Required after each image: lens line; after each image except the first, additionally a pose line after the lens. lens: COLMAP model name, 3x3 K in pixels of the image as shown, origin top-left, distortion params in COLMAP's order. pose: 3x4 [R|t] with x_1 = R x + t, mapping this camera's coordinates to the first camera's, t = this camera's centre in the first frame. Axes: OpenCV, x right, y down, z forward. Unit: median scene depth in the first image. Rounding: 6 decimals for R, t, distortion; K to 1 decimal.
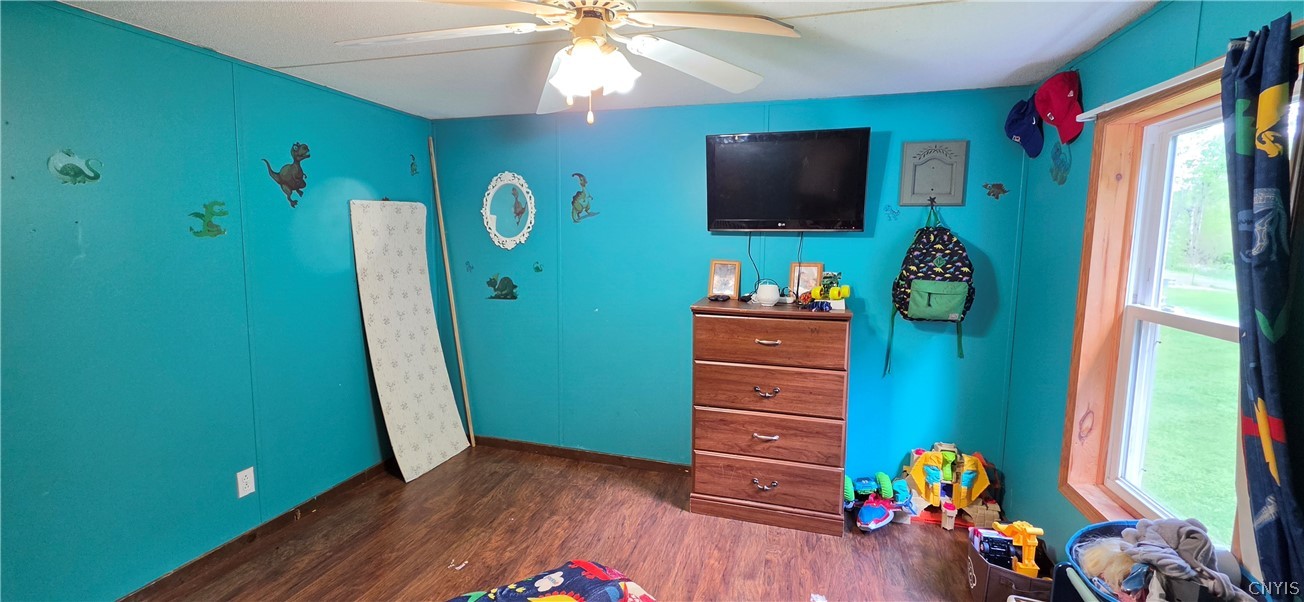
lens RADIAL K [[523.1, 0, 649.9], [0, 523.1, 291.3], [0, 0, 1]] dist [-0.001832, 0.000278]
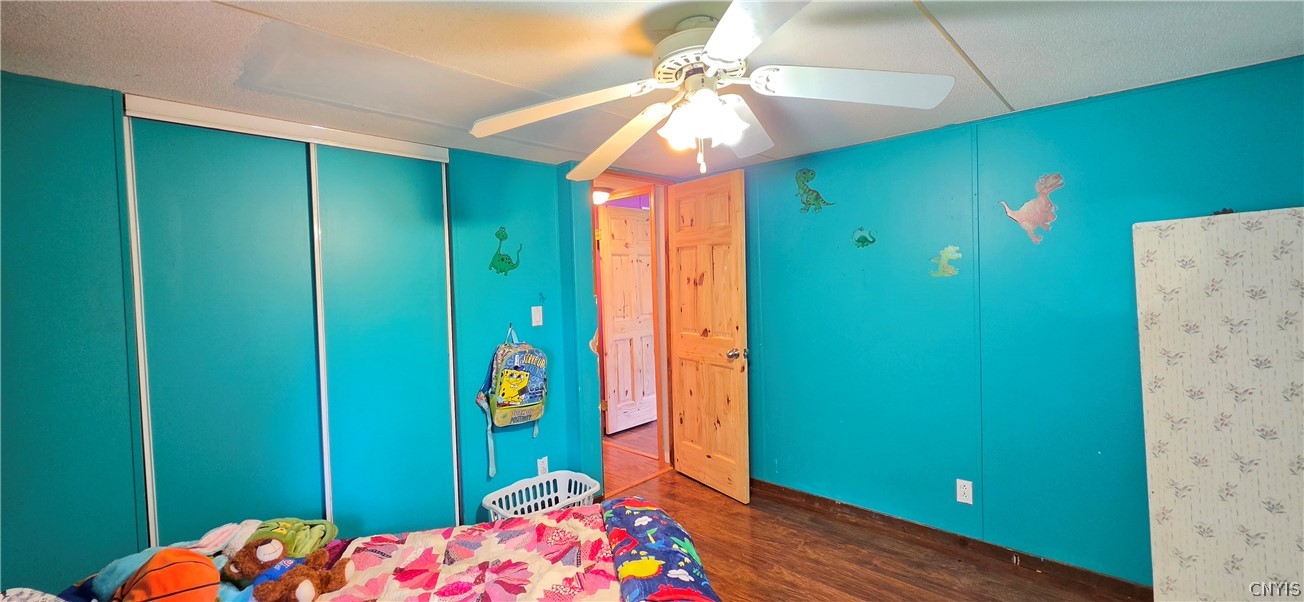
lens RADIAL K [[523.1, 0, 649.9], [0, 523.1, 291.3], [0, 0, 1]] dist [-0.001832, 0.000278]
pose [[-0.453359, 0.023938, -0.891007, 0.531873], [-0.065980, 0.995995, 0.060331, -0.089258], [0.888883, 0.086140, -0.449964, 0.862551]]
